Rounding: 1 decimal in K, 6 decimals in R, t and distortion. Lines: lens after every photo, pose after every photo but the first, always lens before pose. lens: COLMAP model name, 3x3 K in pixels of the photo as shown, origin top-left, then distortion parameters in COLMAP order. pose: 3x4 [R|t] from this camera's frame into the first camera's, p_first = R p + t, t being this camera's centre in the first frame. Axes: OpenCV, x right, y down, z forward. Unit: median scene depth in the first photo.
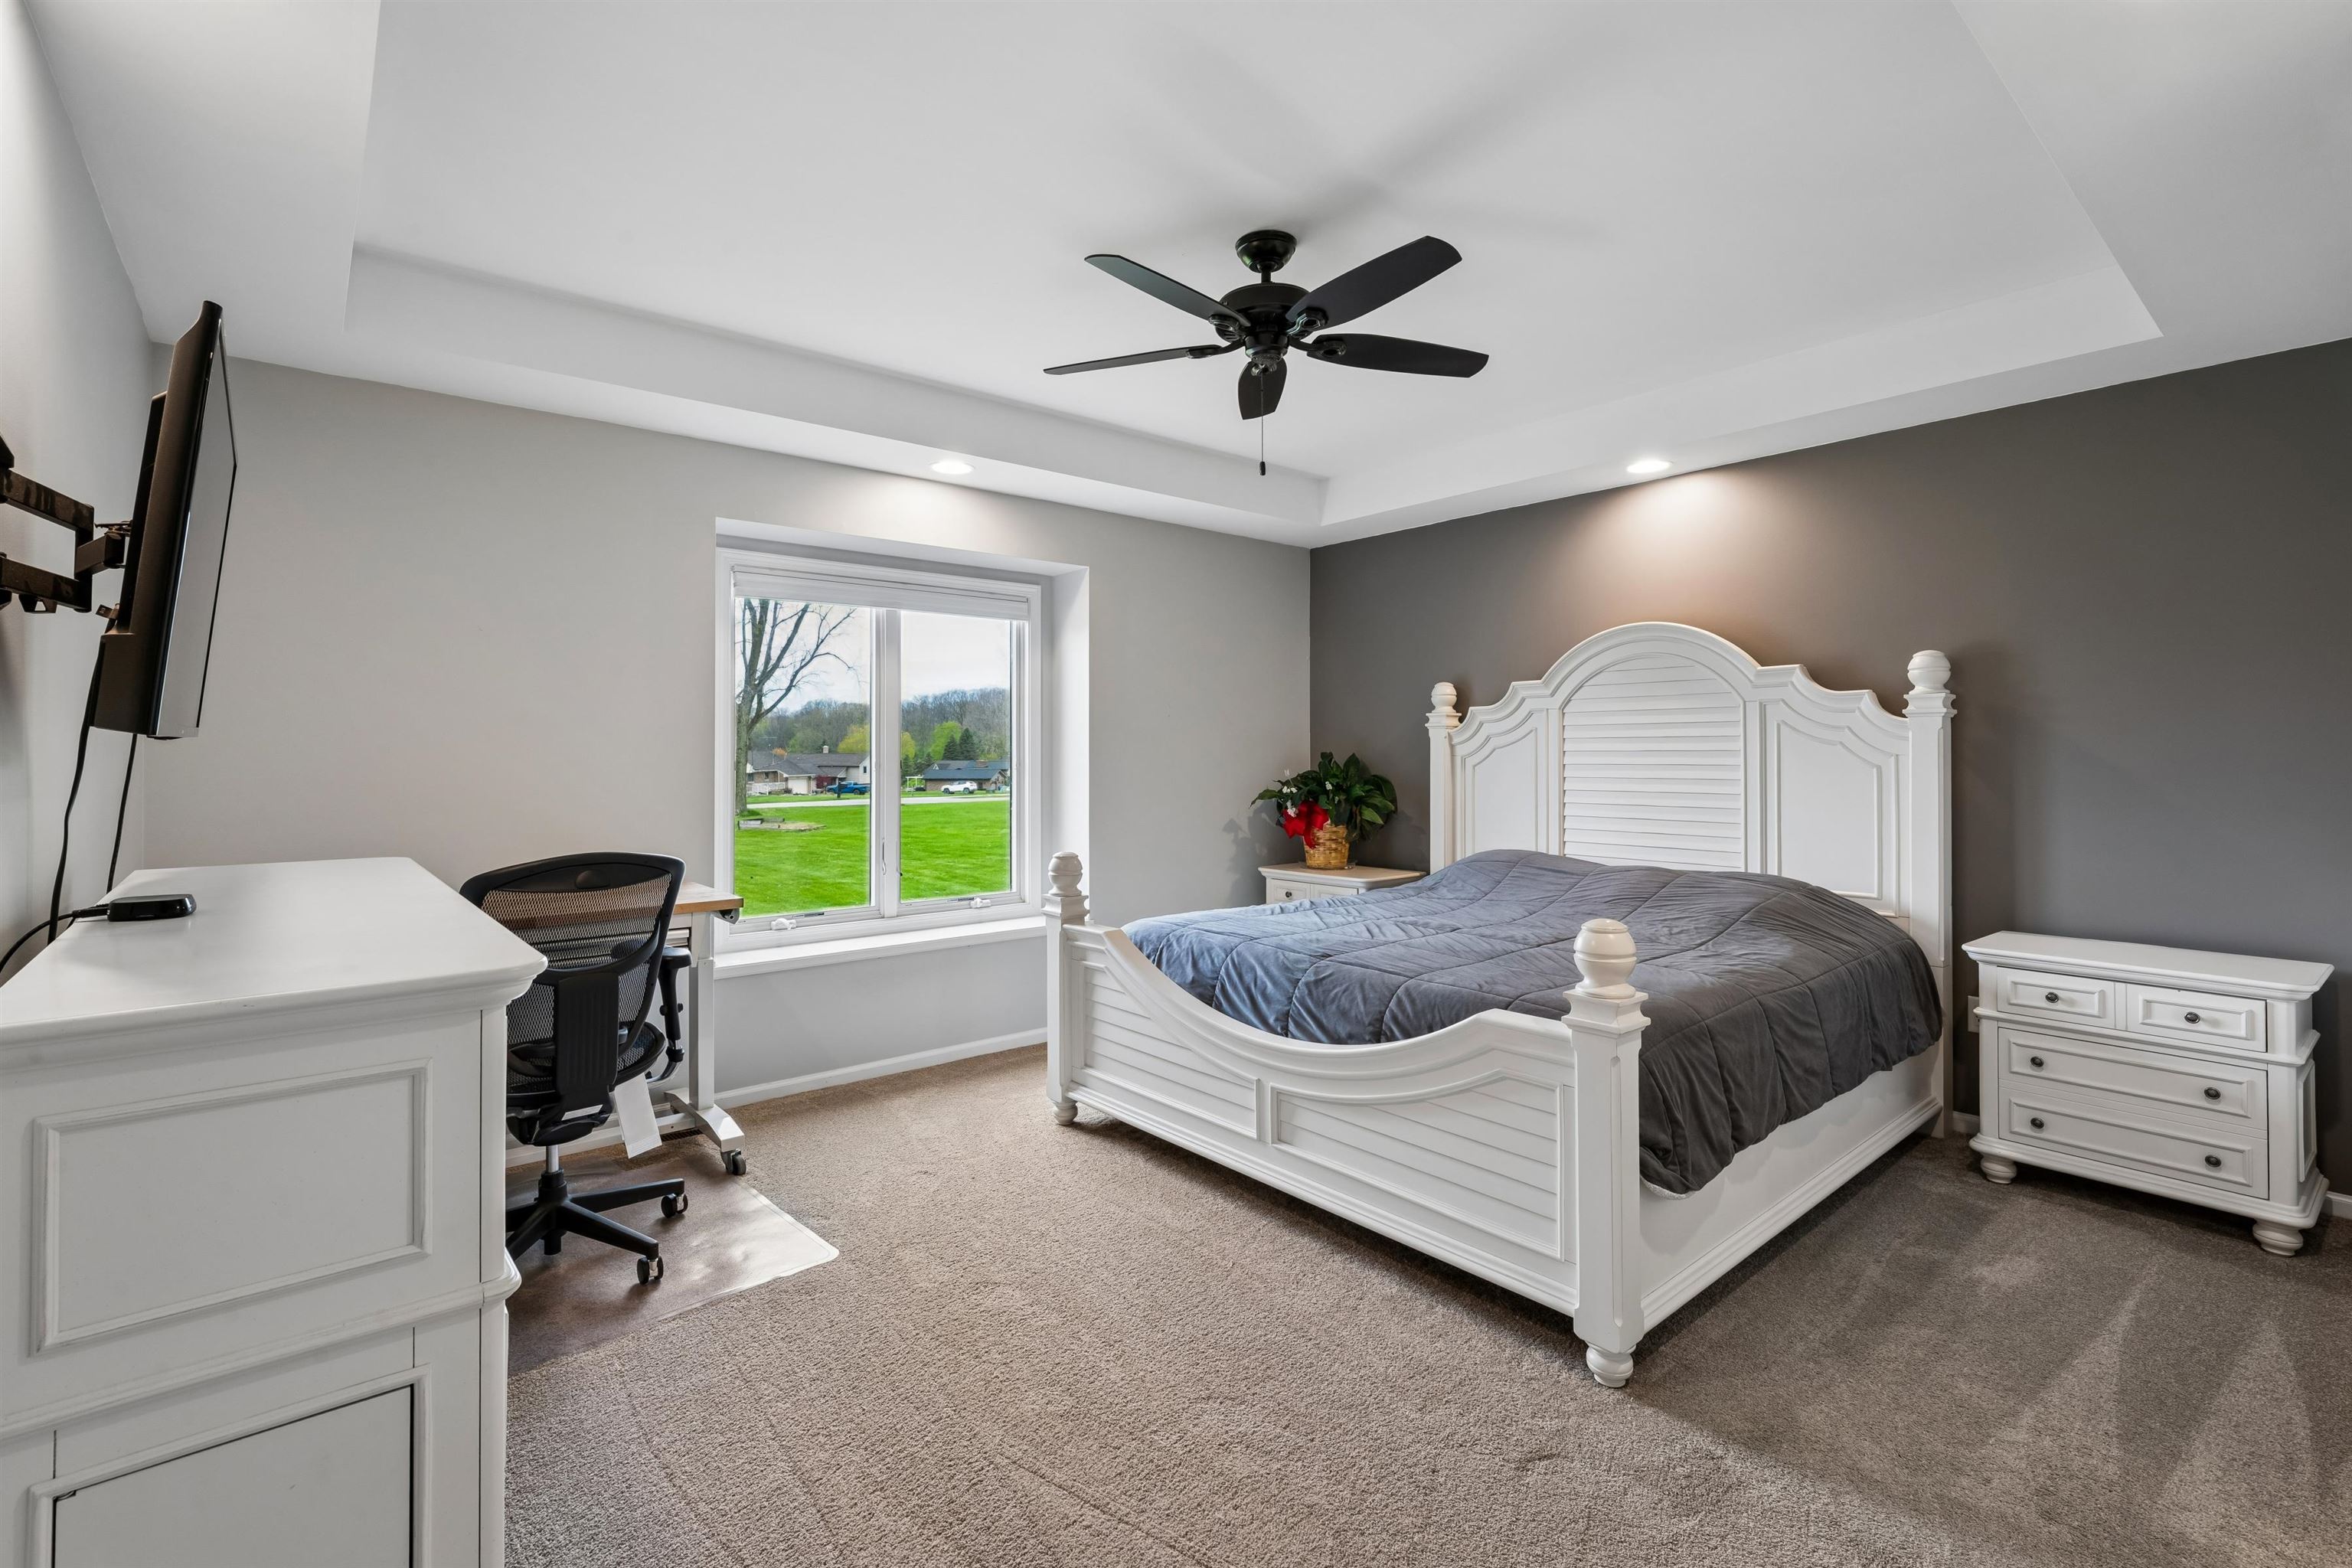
lens RADIAL K [[1057.0, 0, 1173.7], [0, 1057.0, 743.3], [0, 0, 1]] dist [0.000195, 0.000008]
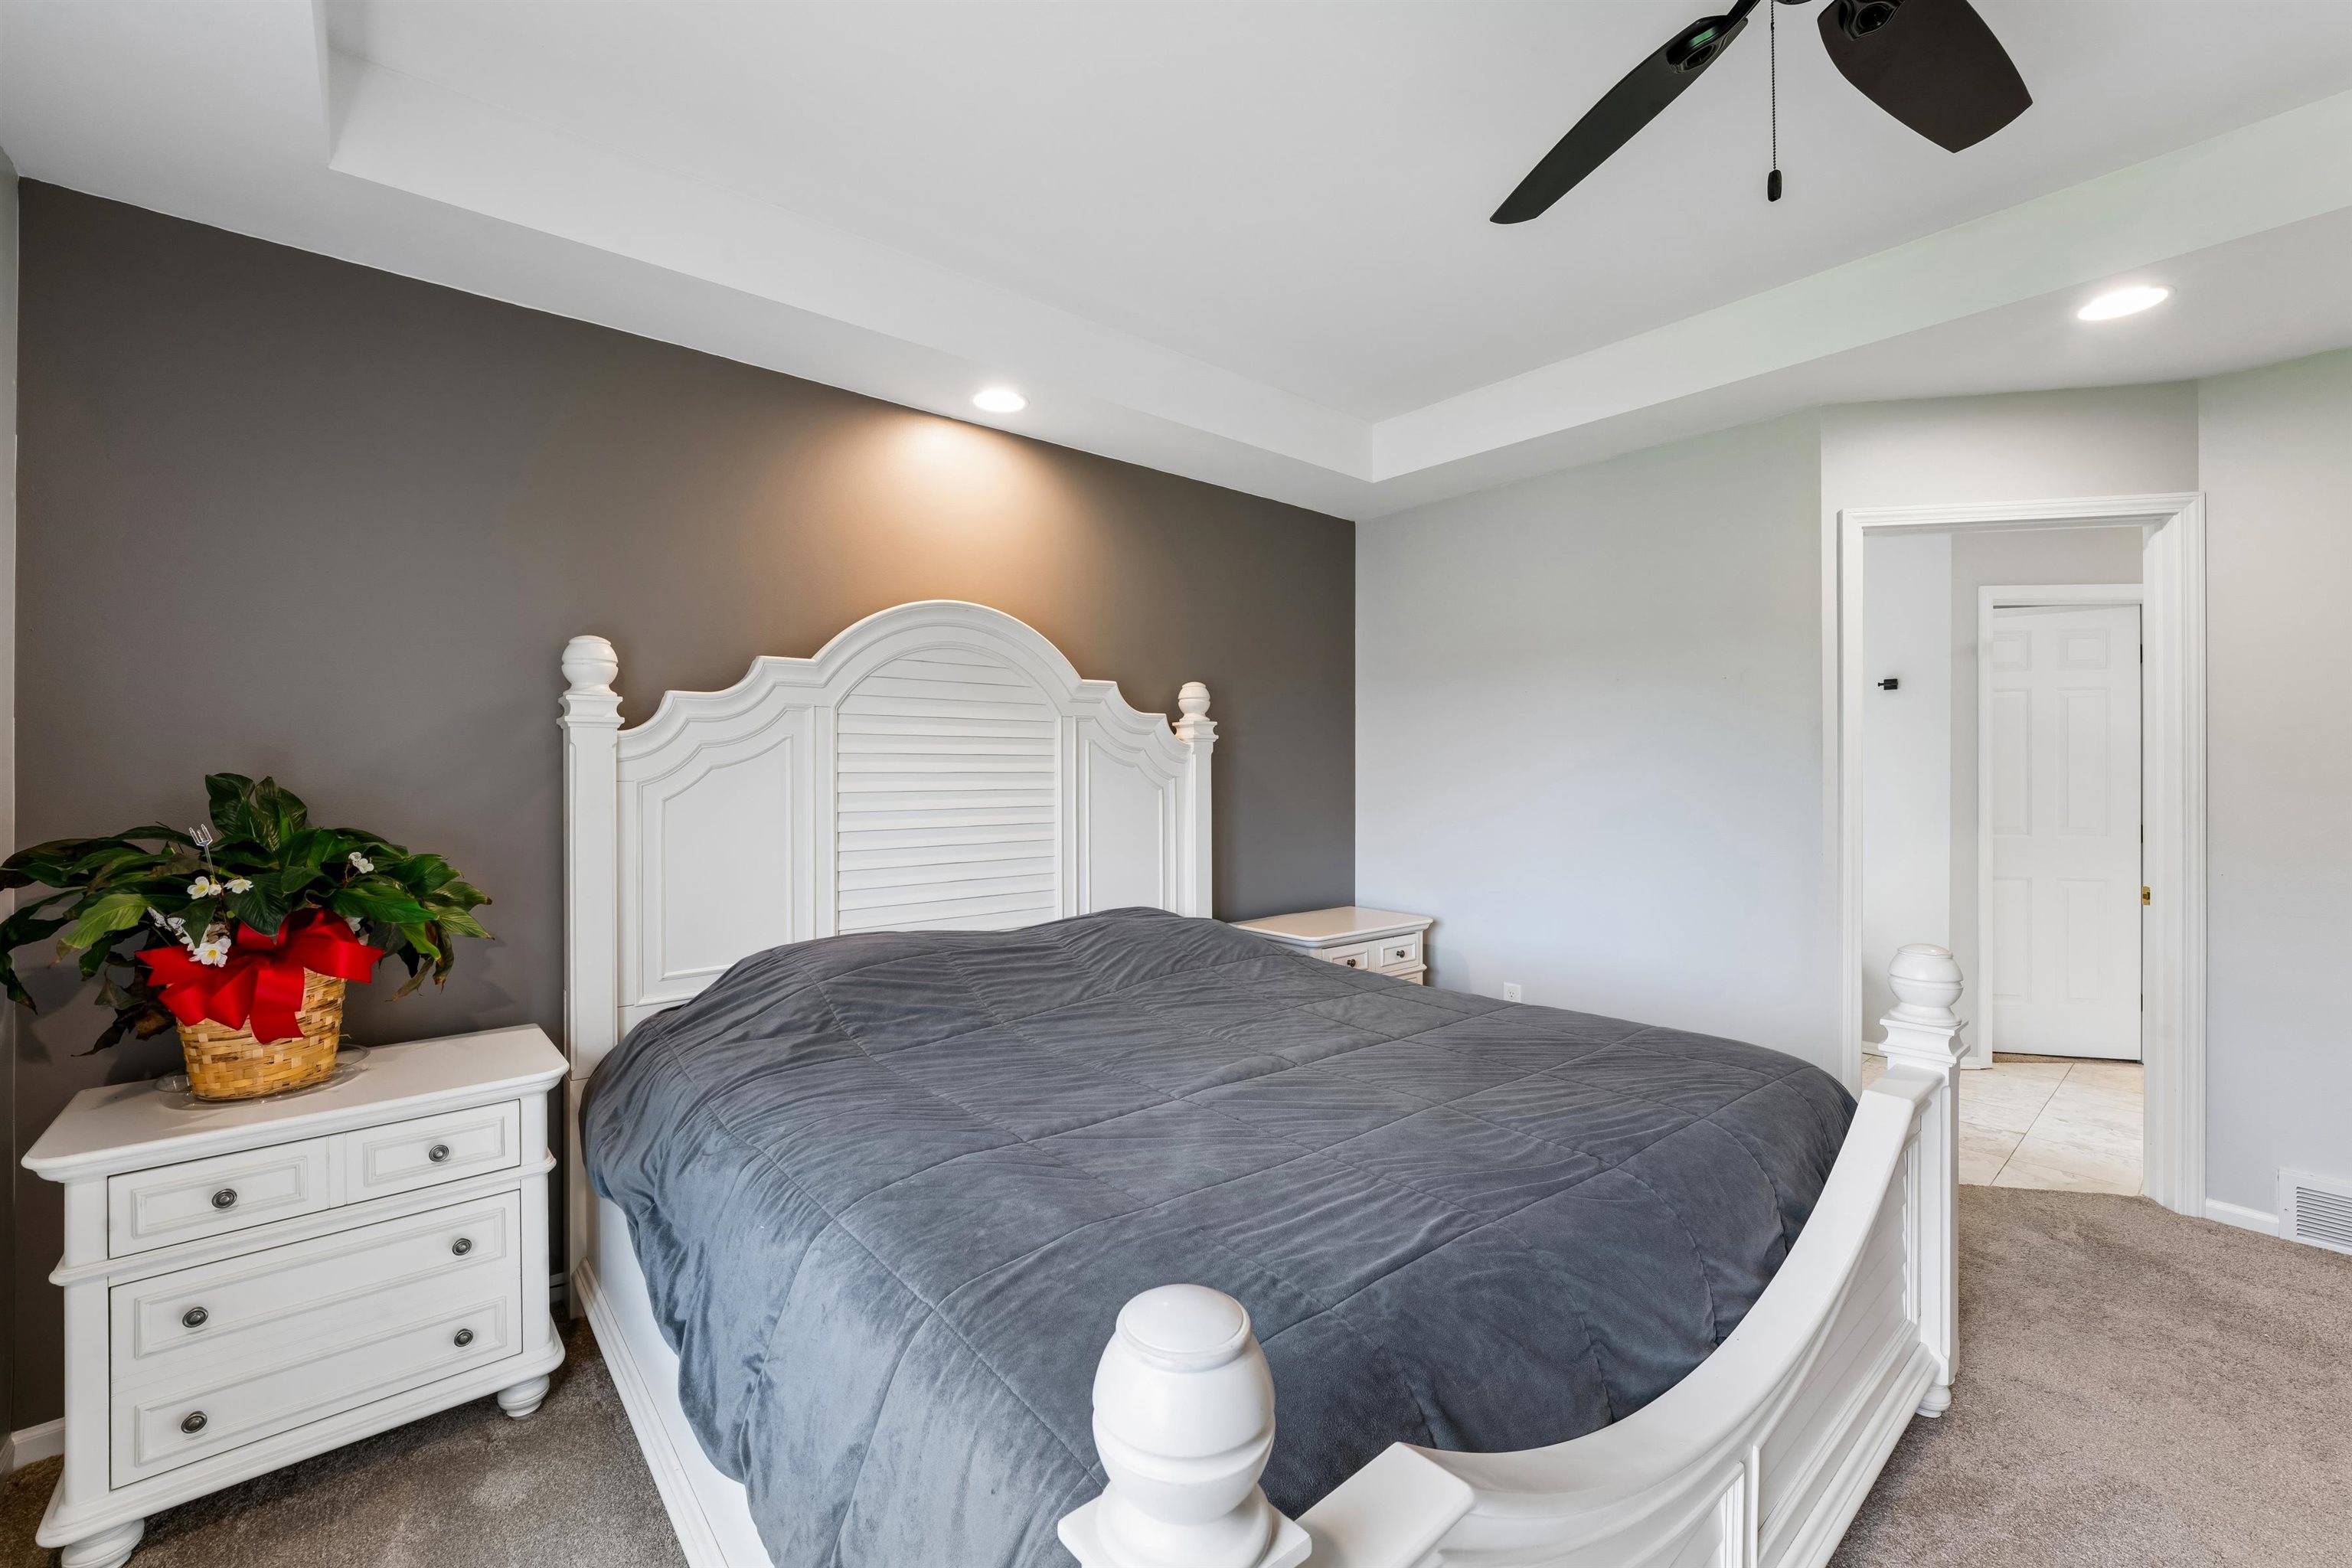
lens RADIAL K [[953.4, 0, 1169.0], [0, 953.4, 777.3], [0, 0, 1]] dist [-0.002389, -0.000282]
pose [[-0.000287, -0.001554, 0.999999, -0.234391], [-0.001886, 0.999997, 0.001553, 0.009113], [-0.999998, -0.001886, -0.000290, 0.843168]]
